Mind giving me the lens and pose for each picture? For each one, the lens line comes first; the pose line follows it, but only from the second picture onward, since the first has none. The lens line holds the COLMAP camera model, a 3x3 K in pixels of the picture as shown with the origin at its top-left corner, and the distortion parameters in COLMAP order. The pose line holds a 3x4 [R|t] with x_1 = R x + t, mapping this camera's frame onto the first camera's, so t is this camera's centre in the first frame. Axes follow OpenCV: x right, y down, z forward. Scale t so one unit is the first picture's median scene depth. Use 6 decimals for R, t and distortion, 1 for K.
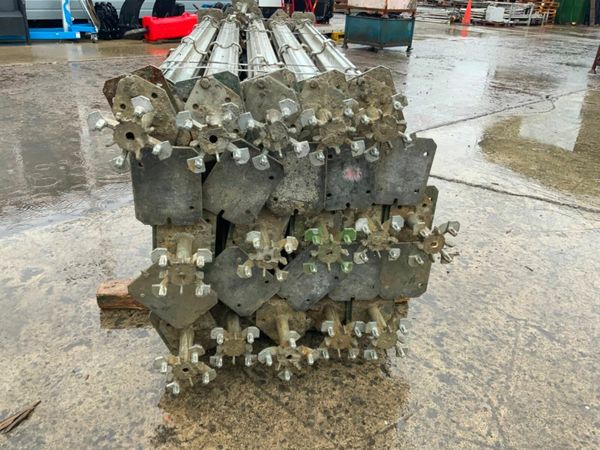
lens RADIAL K [[507.3, 0, 298.4], [0, 507.3, 226.6], [0, 0, 1]] dist [0.050471, -0.093679]
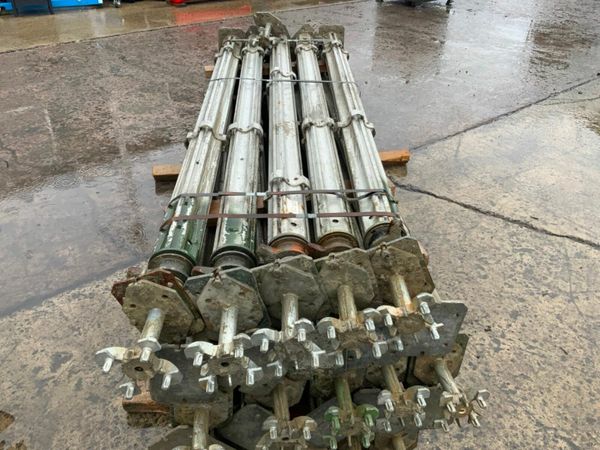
lens RADIAL K [[507.3, 0, 297.9], [0, 507.3, 230.3], [0, 0, 1]] dist [0.050471, -0.093679]
pose [[0.997908, 0.003104, -0.064568, 0.015302], [0.005501, 0.991147, 0.132655, -0.290055], [0.064409, -0.132733, 0.989057, 0.053222]]
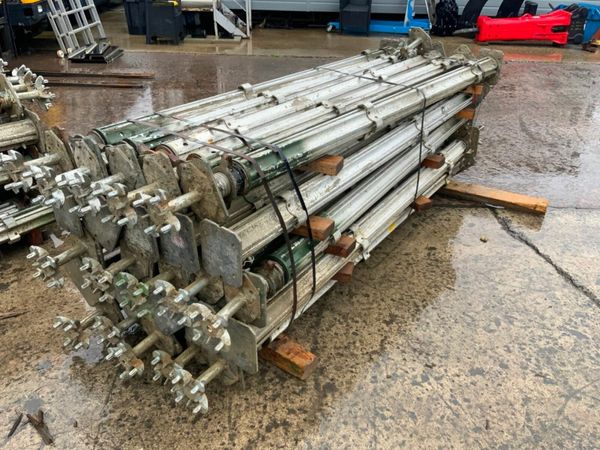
lens RADIAL K [[507.3, 0, 298.6], [0, 507.3, 226.3], [0, 0, 1]] dist [0.050471, -0.093679]
pose [[0.731916, 0.313809, -0.604833, 0.663302], [-0.291751, 0.946484, 0.138018, -0.251008], [0.615776, 0.075443, 0.784301, 0.179818]]
